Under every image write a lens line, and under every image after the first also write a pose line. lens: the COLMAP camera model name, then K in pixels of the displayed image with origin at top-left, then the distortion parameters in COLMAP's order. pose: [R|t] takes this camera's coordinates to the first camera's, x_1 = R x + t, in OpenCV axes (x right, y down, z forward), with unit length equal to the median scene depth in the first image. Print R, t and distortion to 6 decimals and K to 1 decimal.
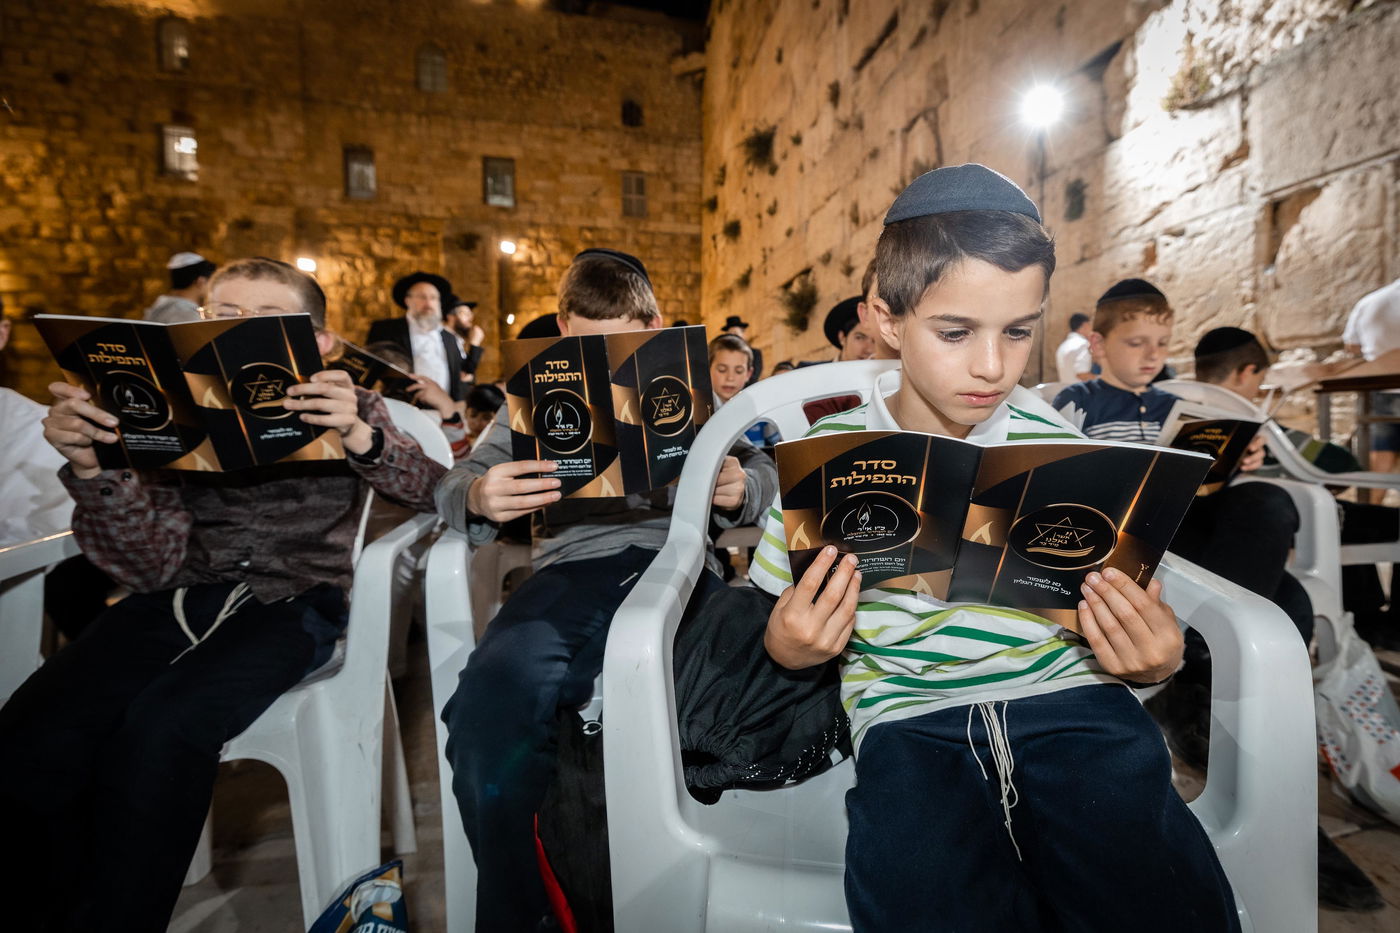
lens RADIAL K [[604.6, 0, 708.8], [0, 604.6, 451.8], [0, 0, 1]] dist [0.000880, -0.000731]
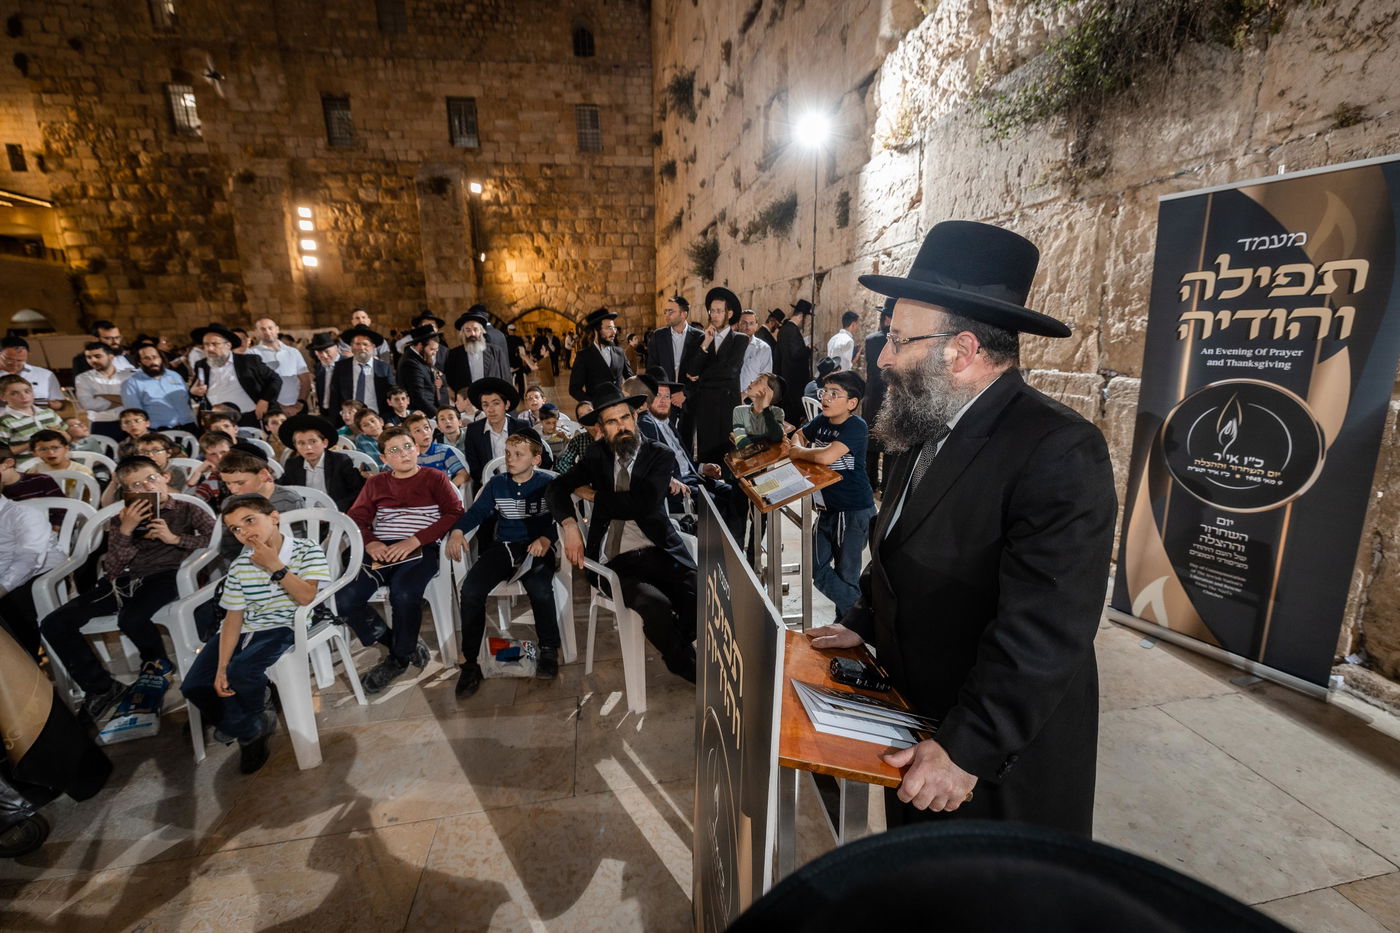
lens RADIAL K [[604.6, 0, 713.3], [0, 604.6, 461.6], [0, 0, 1]] dist [0.000880, -0.000731]
pose [[0.995905, 0.015067, -0.089145, 0.217070], [0.003871, 0.978007, 0.208538, -0.082916], [0.090326, -0.208029, 0.973943, -0.146461]]
